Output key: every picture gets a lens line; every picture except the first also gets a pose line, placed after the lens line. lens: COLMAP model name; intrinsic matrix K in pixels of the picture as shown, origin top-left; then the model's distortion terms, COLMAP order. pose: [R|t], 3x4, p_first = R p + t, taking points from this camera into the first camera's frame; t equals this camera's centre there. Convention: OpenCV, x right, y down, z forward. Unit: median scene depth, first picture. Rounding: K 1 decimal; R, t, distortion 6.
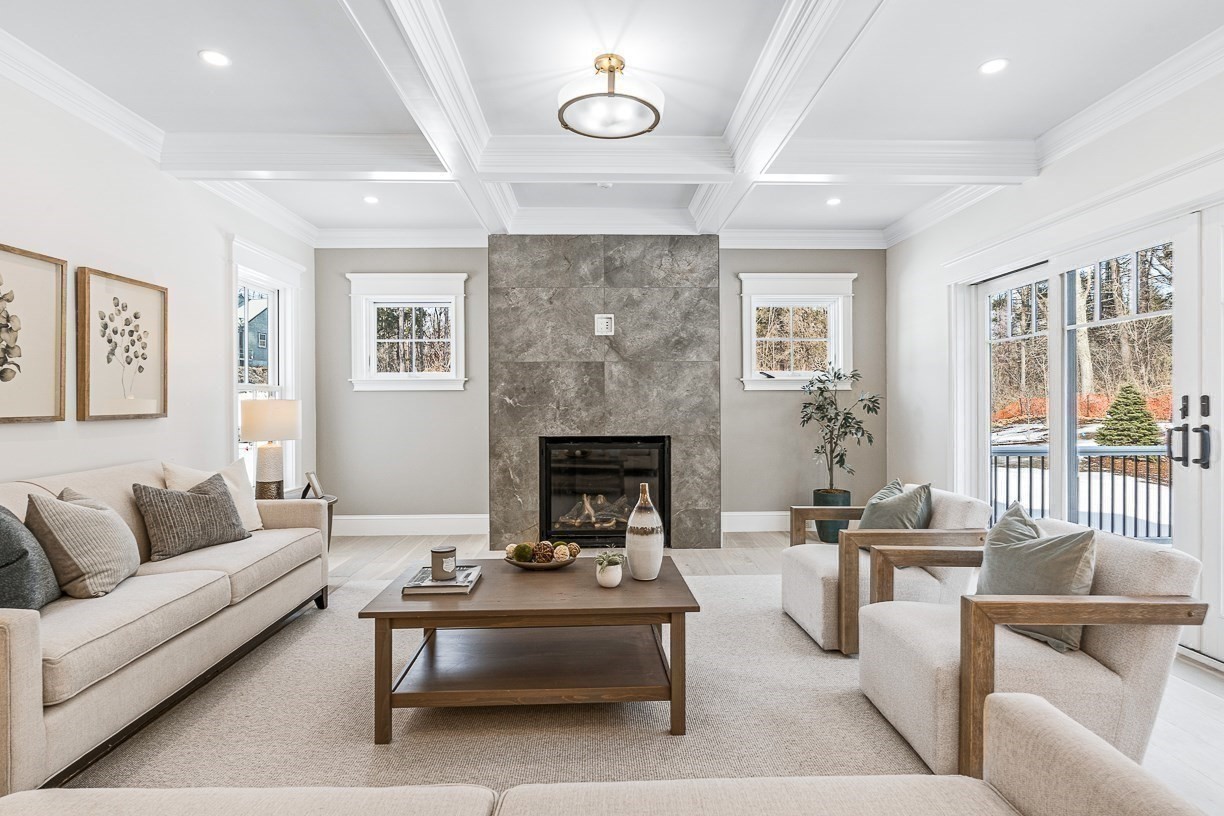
lens RADIAL K [[612.3, 0, 606.7], [0, 612.3, 405.7], [0, 0, 1]] dist [-0.004997, 0.001500]
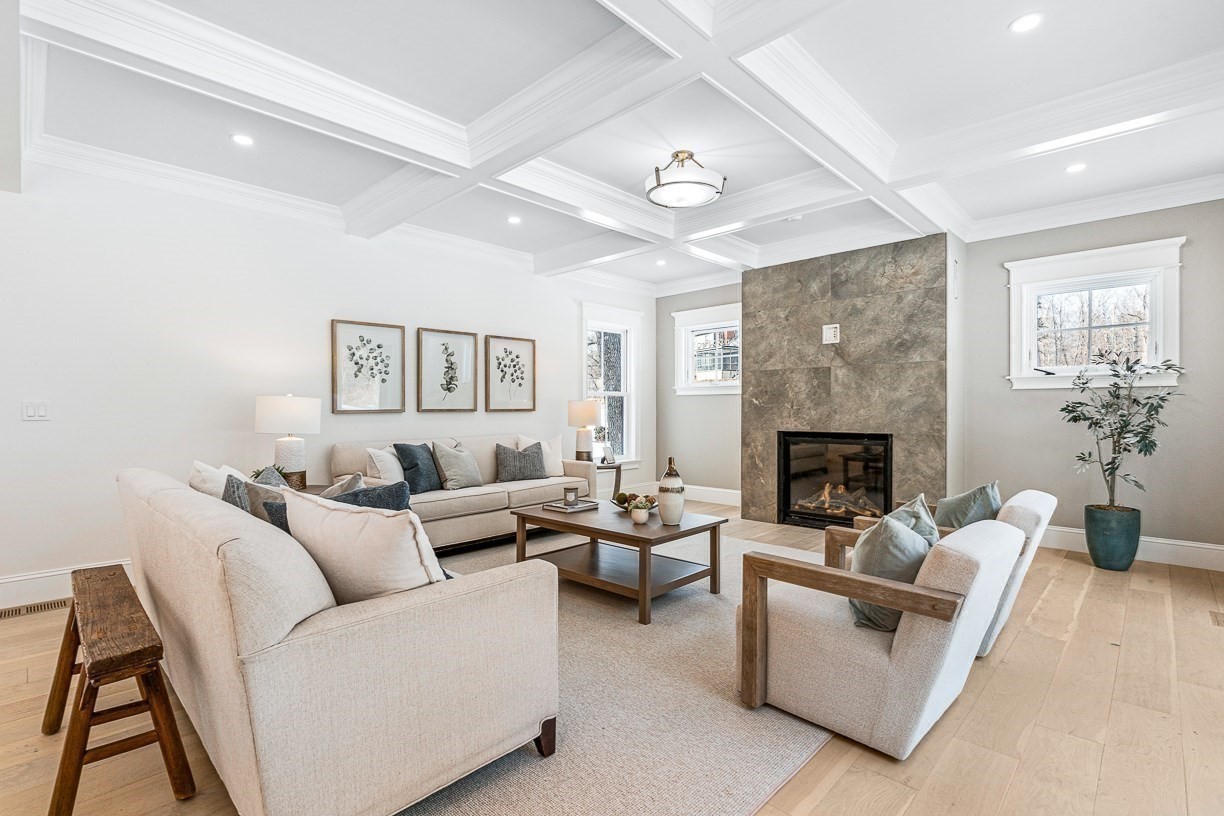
lens RADIAL K [[561.8, 0, 642.6], [0, 561.8, 411.9], [0, 0, 1]] dist [-0.002387, -0.000023]
pose [[0.726052, 0.006198, -0.687612, 0.459443], [-0.004684, 0.999981, 0.004069, 0.009187], [0.687624, 0.000267, 0.726067, 0.006335]]
